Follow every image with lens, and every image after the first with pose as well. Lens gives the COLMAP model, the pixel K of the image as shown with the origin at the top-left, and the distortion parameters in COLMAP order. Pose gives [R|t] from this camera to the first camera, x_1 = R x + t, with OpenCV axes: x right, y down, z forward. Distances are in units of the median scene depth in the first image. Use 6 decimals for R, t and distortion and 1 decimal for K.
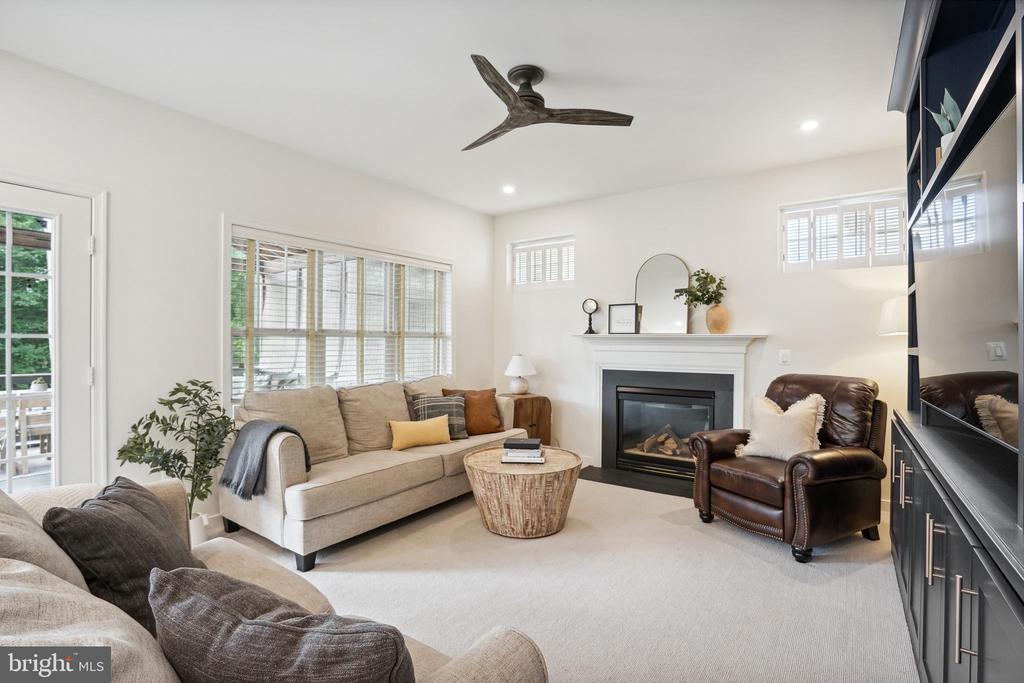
lens RADIAL K [[478.9, 0, 514.5], [0, 478.9, 341.5], [0, 0, 1]] dist [-0.048672, 0.015873]
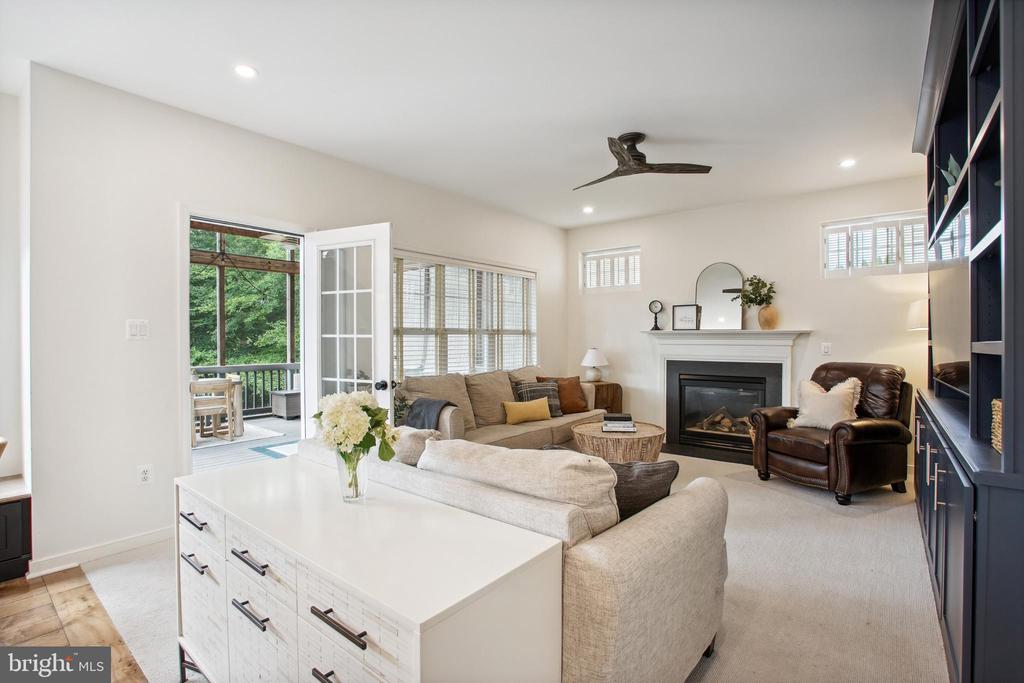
lens RADIAL K [[478.9, 0, 513.9], [0, 478.9, 341.1], [0, 0, 1]] dist [-0.048672, 0.015873]
pose [[0.998533, -0.006605, -0.053747, -0.169636], [0.007070, 0.999939, 0.008470, -0.002175], [0.053688, -0.008837, 0.998519, -0.255885]]
